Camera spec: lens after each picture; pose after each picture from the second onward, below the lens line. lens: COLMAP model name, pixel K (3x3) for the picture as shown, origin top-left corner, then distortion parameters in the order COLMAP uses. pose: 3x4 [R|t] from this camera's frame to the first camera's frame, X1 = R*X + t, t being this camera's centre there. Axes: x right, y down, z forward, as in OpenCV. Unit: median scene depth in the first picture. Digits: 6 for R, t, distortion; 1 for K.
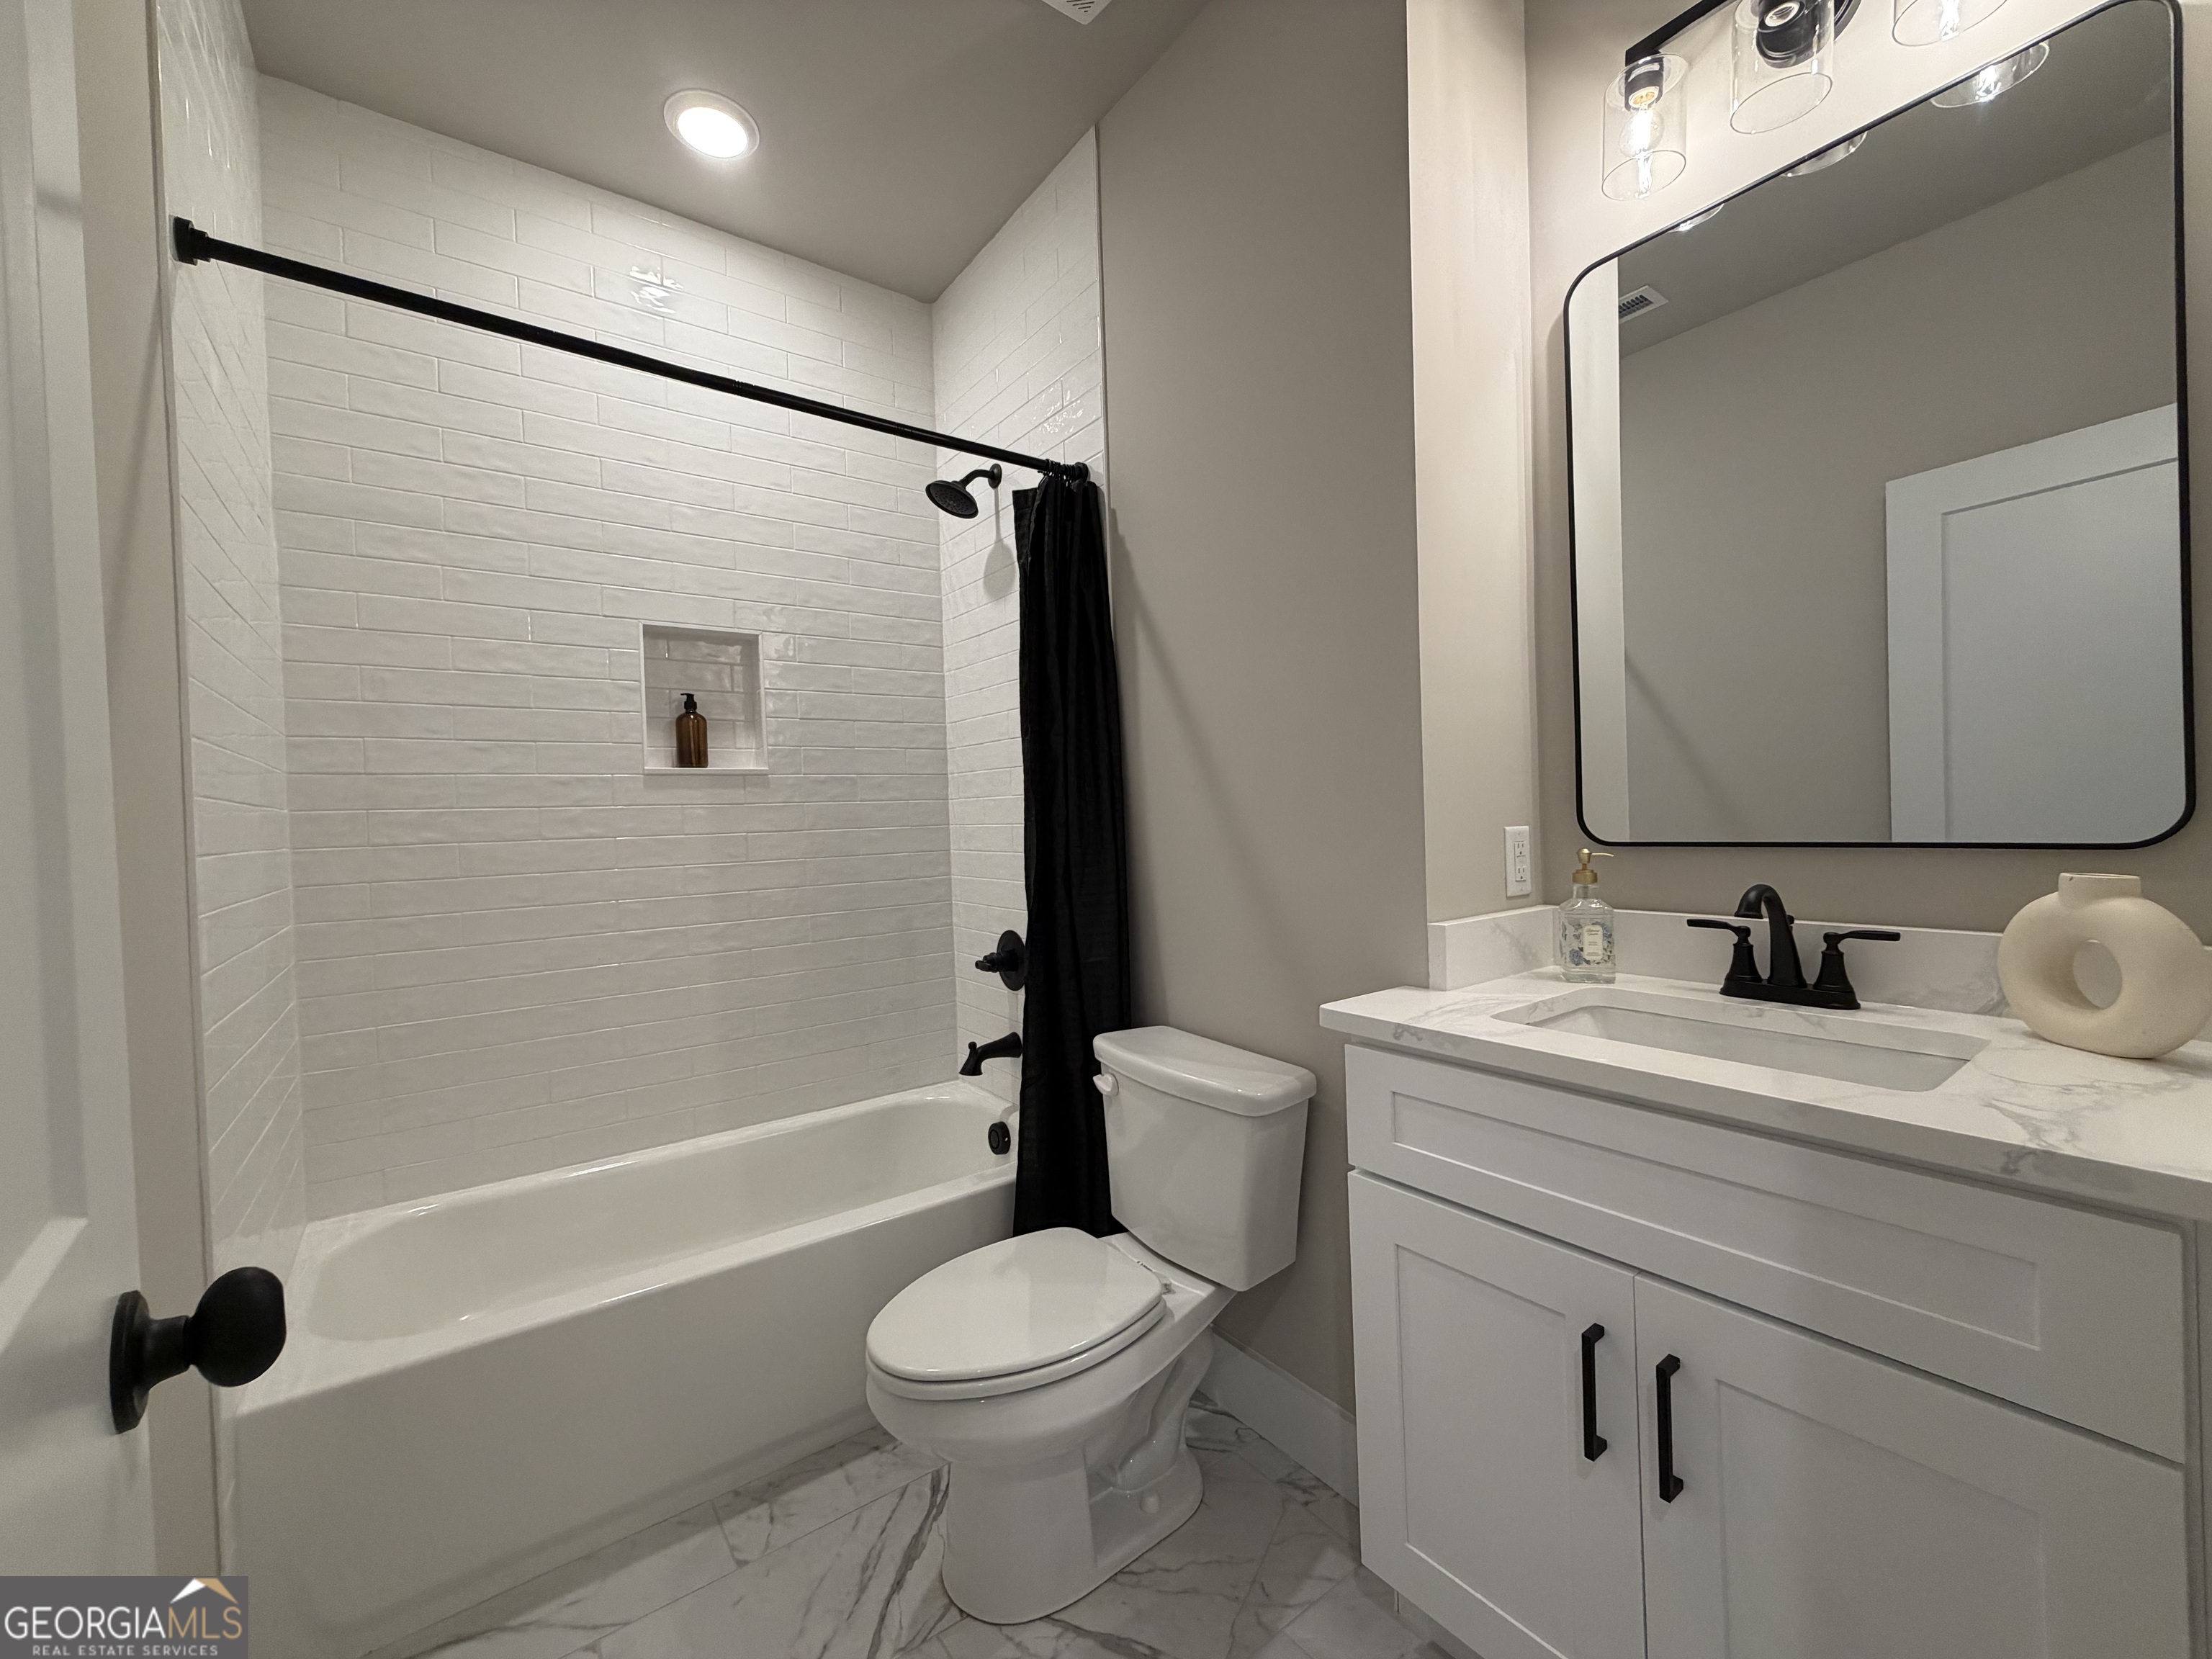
lens RADIAL K [[882.6, 0, 1104.4], [0, 882.6, 848.4], [0, 0, 1]] dist [-0.001246, -0.000114]
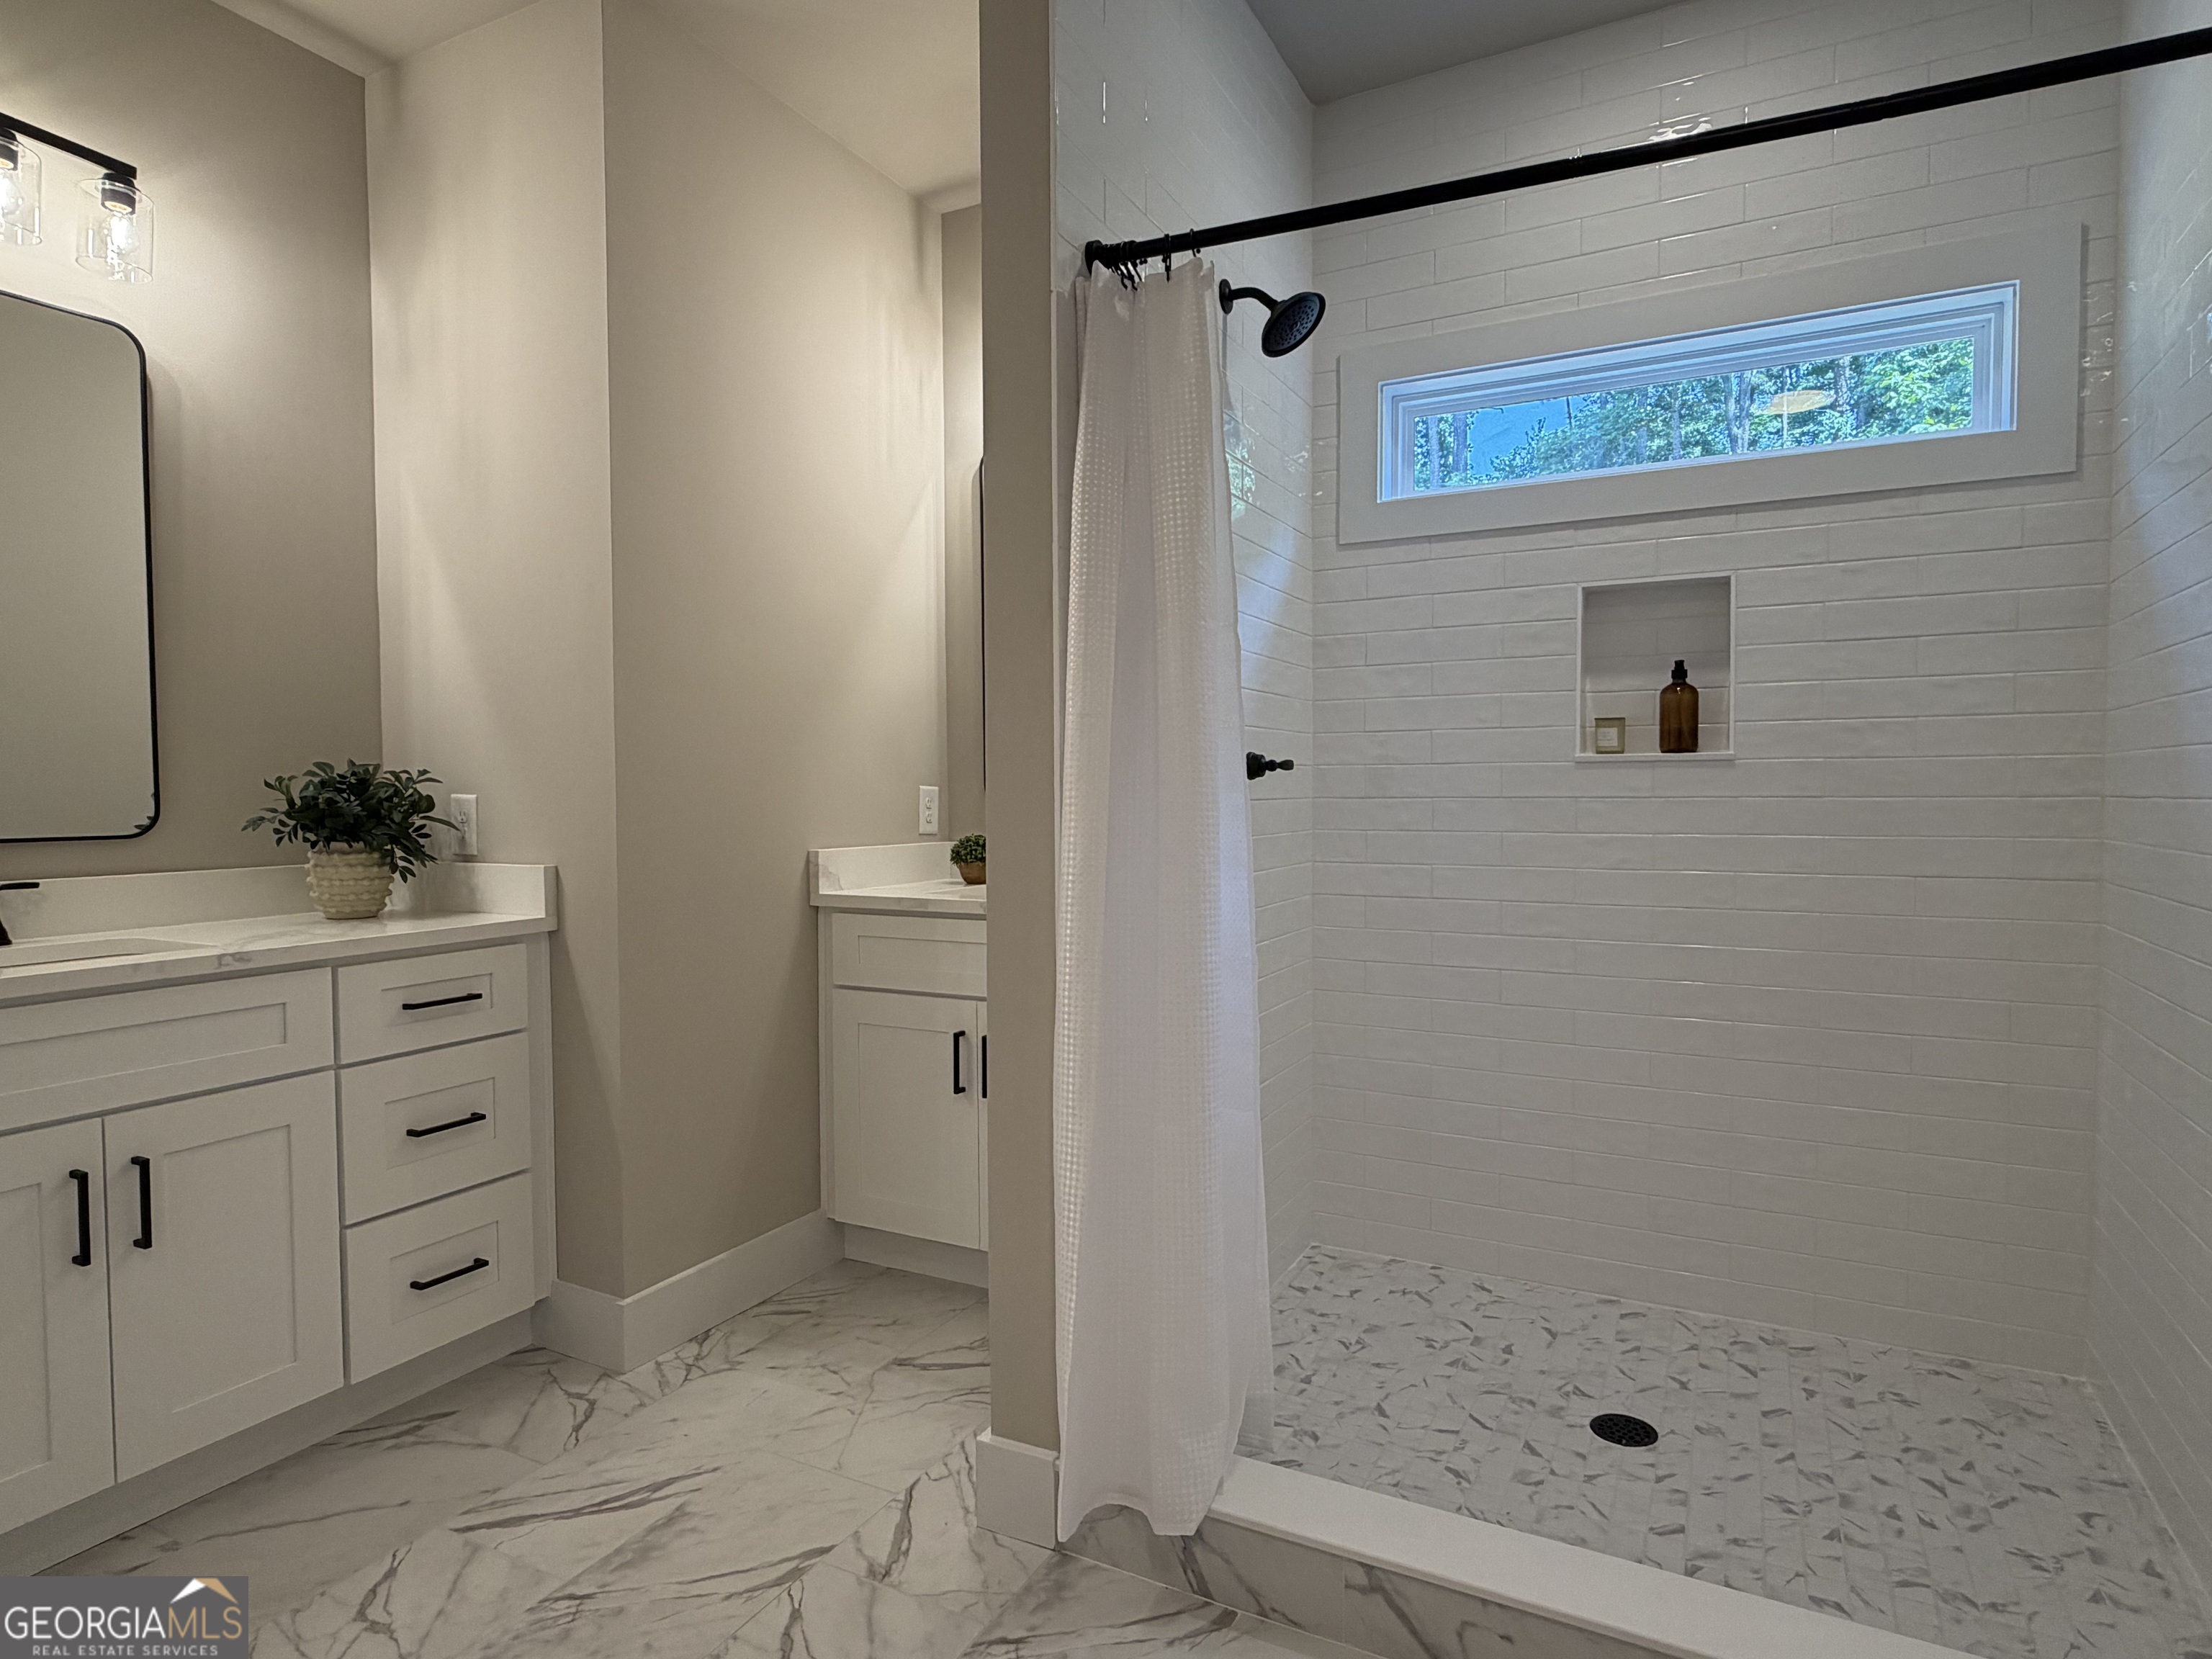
lens RADIAL K [[1212.5, 0, 1103.3], [0, 1212.5, 822.6], [0, 0, 1]] dist [0.003337, -0.001537]
pose [[0.899946, 0.015896, 0.435711, -0.317445], [-0.010389, 0.999833, -0.015019, 0.081861], [-0.435878, 0.008990, 0.899961, -1.410046]]
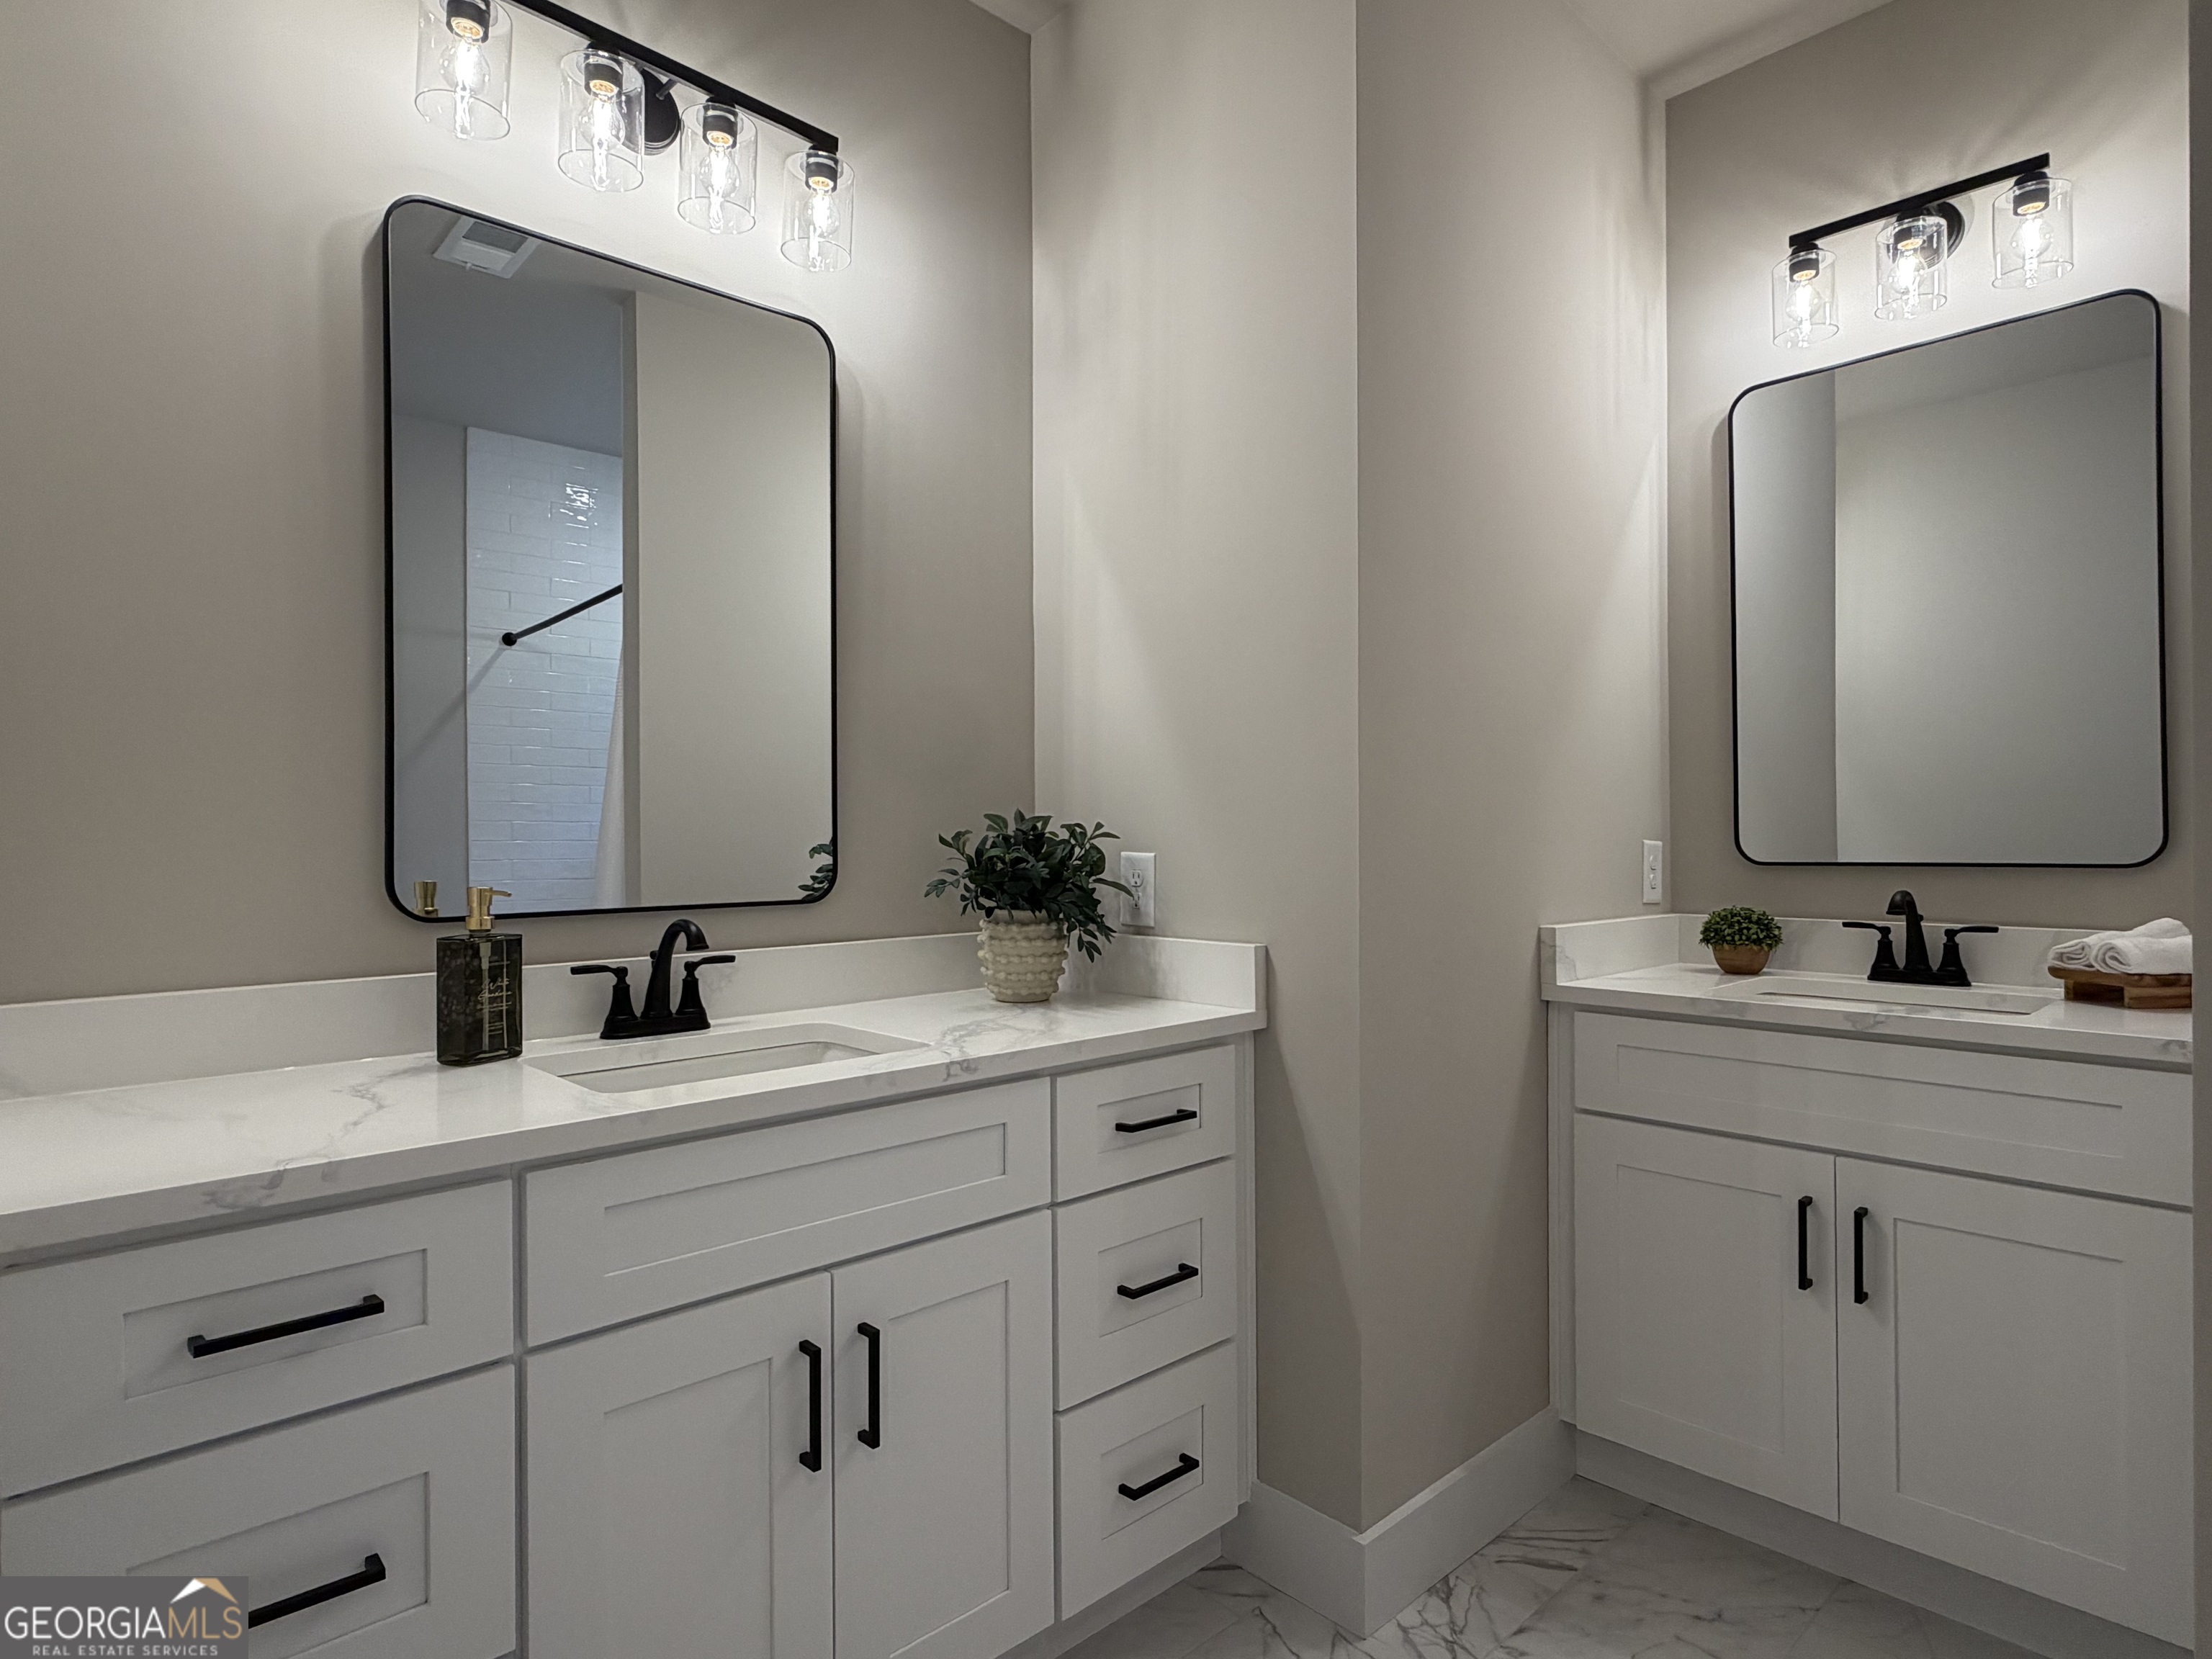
lens RADIAL K [[1212.5, 0, 1105.3], [0, 1212.5, 823.3], [0, 0, 1]] dist [0.003337, -0.001537]
pose [[0.992634, 0.029262, 0.117562, -0.677326], [-0.024084, 0.998686, -0.045227, 0.048424], [-0.118731, 0.042063, 0.992035, -0.691574]]
